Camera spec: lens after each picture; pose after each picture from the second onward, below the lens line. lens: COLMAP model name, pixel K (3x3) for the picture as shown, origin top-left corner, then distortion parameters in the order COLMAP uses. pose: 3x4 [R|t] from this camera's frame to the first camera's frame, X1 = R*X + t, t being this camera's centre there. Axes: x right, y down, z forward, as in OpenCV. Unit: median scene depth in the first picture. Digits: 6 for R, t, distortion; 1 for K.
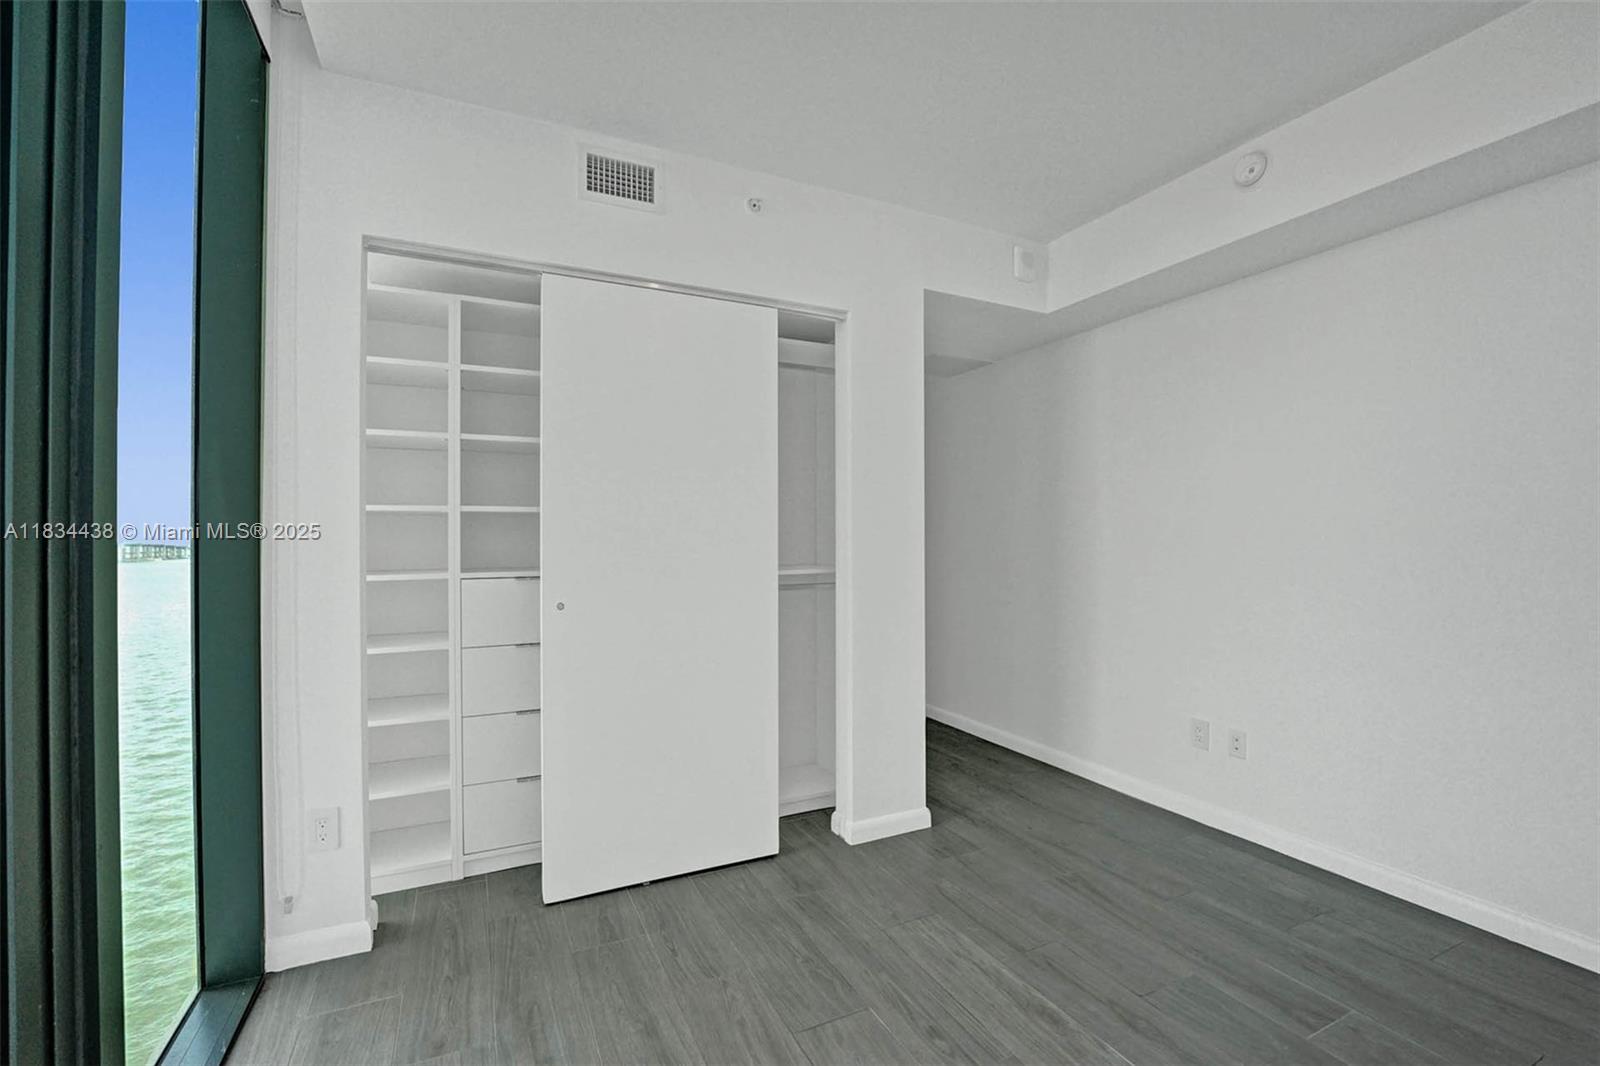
lens RADIAL K [[659.0, 0, 794.0], [0, 659.0, 529.2], [0, 0, 1]] dist [-0.015066, -0.000678]
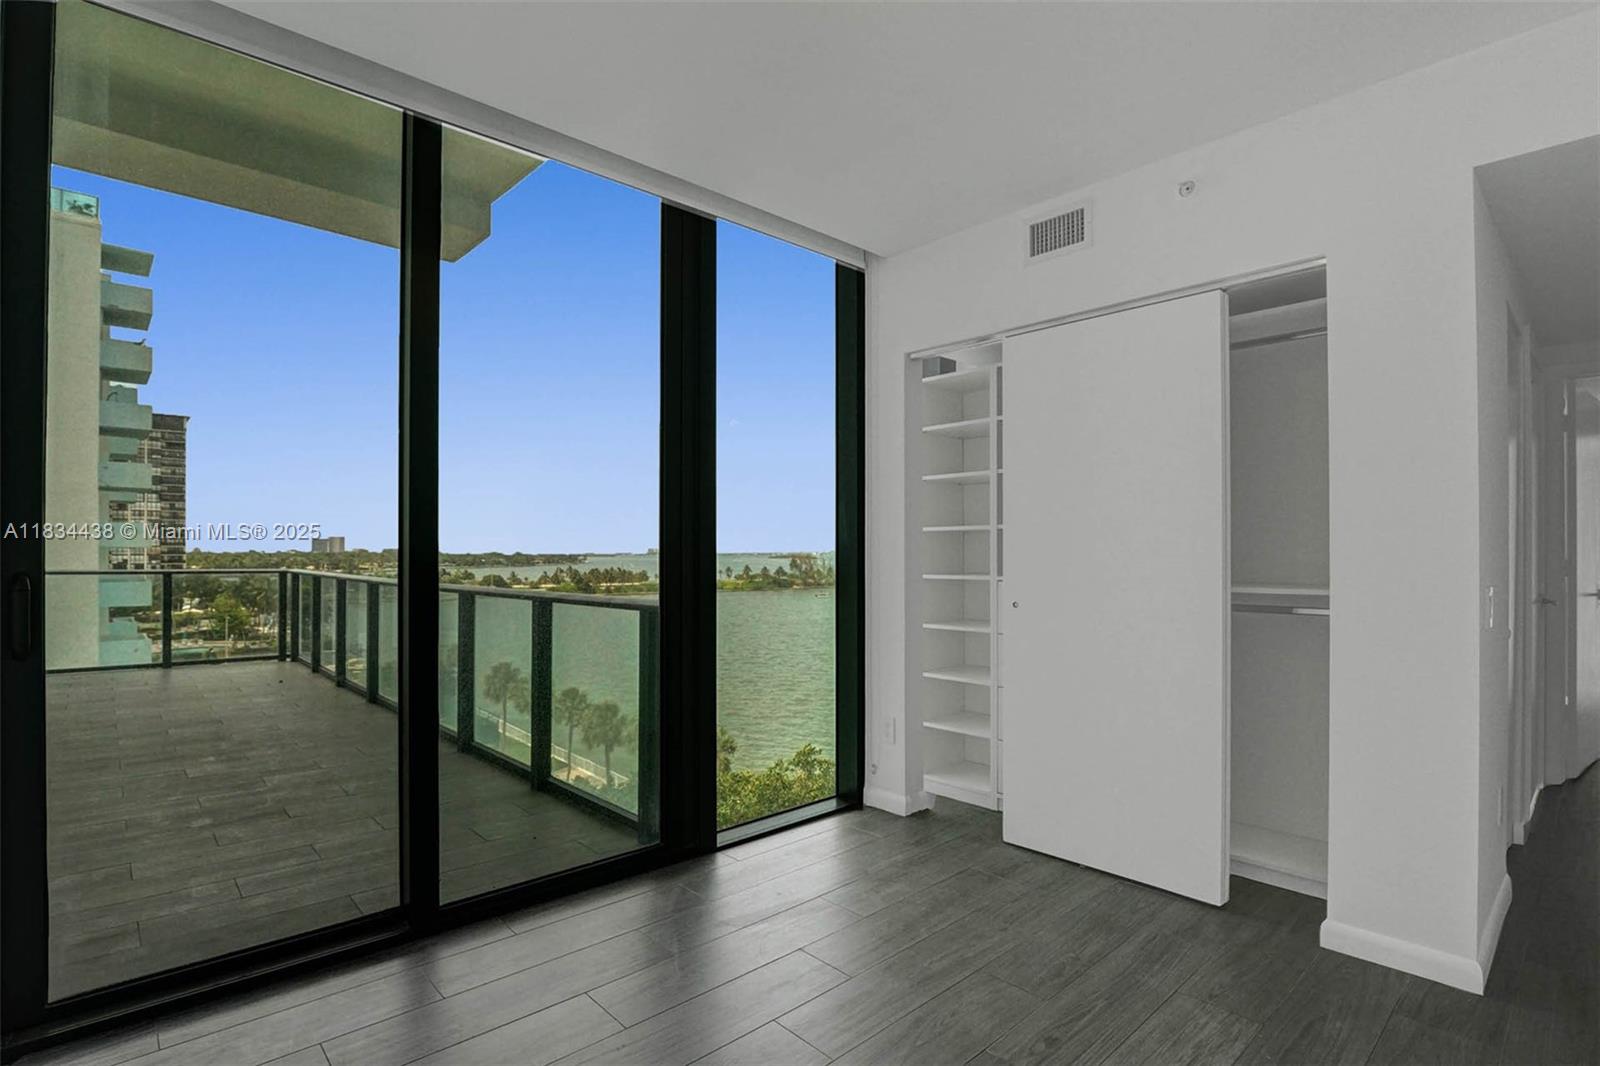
lens RADIAL K [[784.6, 0, 824.5], [0, 784.6, 532.7], [0, 0, 1]] dist [-0.027057, 0.000373]
pose [[0.309209, -0.017571, -0.950832, 0.809367], [0.008200, 0.999841, -0.015810, 0.002964], [0.950959, -0.002908, 0.309304, 0.187059]]
